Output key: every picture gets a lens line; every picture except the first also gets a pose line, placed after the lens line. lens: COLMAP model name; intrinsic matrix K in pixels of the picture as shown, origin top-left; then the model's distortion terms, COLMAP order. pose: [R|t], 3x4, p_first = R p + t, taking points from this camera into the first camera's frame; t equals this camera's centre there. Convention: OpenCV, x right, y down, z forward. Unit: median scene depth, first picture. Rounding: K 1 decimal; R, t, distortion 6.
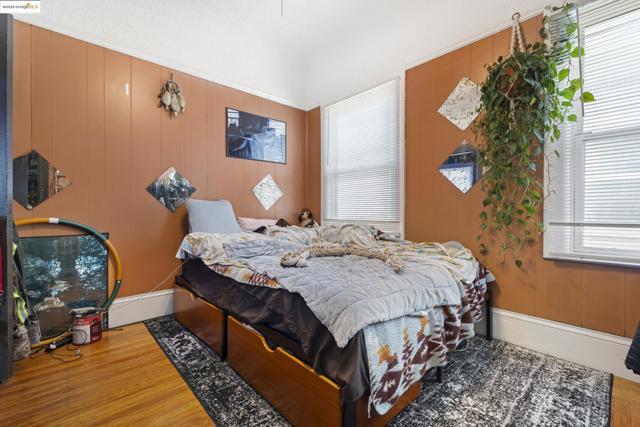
lens RADIAL K [[278.0, 0, 315.9], [0, 278.0, 213.6], [0, 0, 1]] dist [-0.001882, 0.001045]
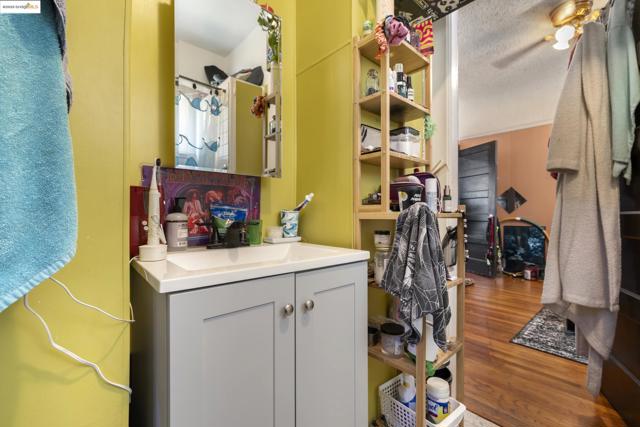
lens RADIAL K [[278.0, 0, 316.3], [0, 278.0, 212.4], [0, 0, 1]] dist [-0.001882, 0.001045]
pose [[-0.012800, -0.006009, -0.999900, 1.220230], [-0.008021, 0.999950, -0.005907, 0.000897], [0.999886, 0.007944, -0.012848, -0.526653]]
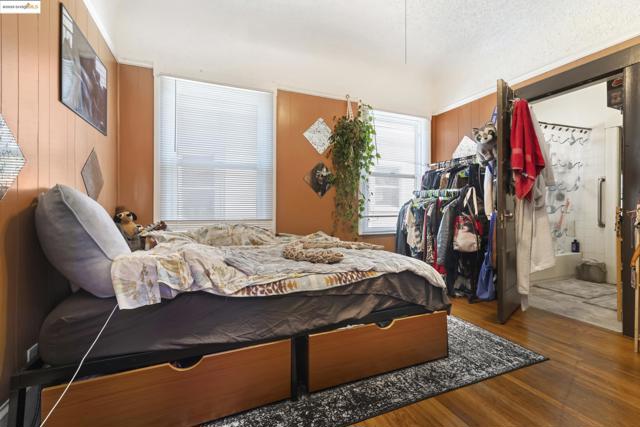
lens RADIAL K [[278.0, 0, 318.5], [0, 278.0, 209.2], [0, 0, 1]] dist [-0.001882, 0.001045]
pose [[0.334546, 0.000010, 0.942379, -0.947817], [0.009192, 0.999952, -0.003274, -0.009239], [-0.942335, 0.009758, 0.334530, 0.597739]]
